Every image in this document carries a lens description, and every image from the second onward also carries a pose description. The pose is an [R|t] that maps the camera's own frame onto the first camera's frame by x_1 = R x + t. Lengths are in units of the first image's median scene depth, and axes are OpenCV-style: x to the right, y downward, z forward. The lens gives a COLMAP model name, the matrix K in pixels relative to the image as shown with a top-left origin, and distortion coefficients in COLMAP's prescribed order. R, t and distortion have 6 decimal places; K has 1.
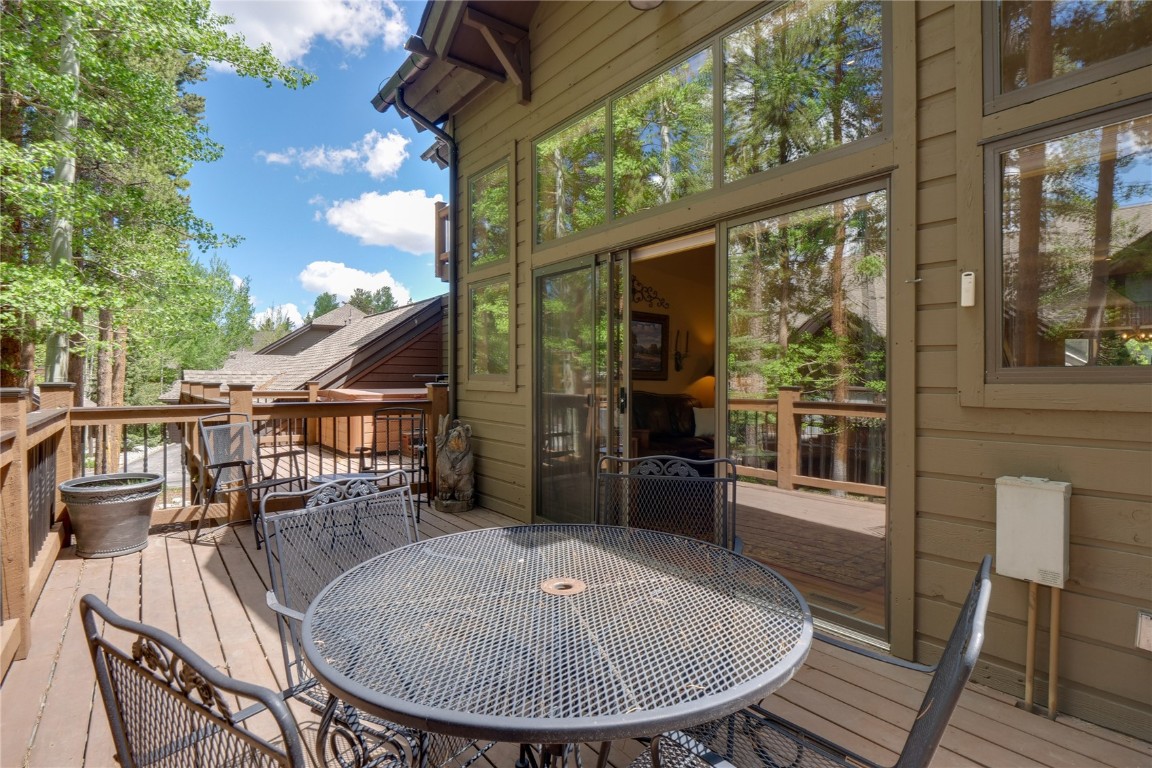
lens RADIAL K [[571.9, 0, 580.5], [0, 571.9, 380.5], [0, 0, 1]] dist [-0.013228, 0.000367]
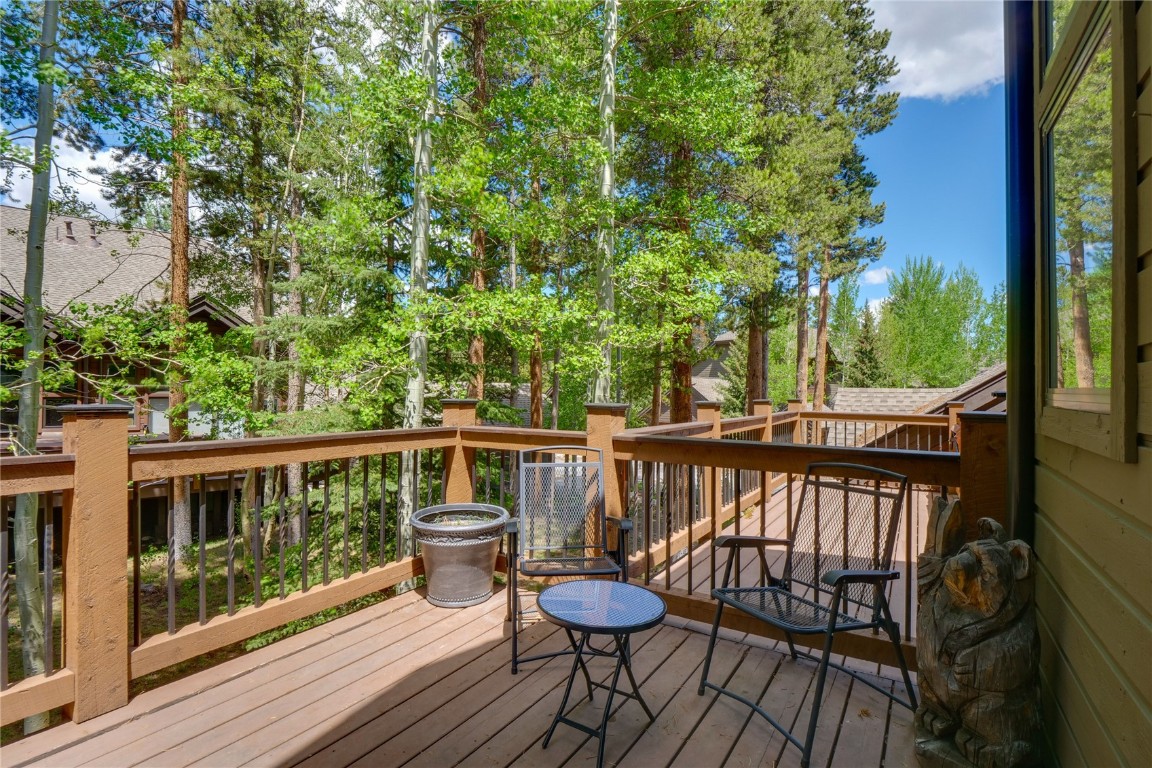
lens RADIAL K [[571.9, 0, 566.6], [0, 571.9, 380.0], [0, 0, 1]] dist [-0.013228, 0.000367]
pose [[0.346082, -0.013176, -0.938112, 0.022752], [-0.019067, 0.999596, -0.021074, -0.003843], [0.938010, 0.025180, 0.345691, 0.645069]]
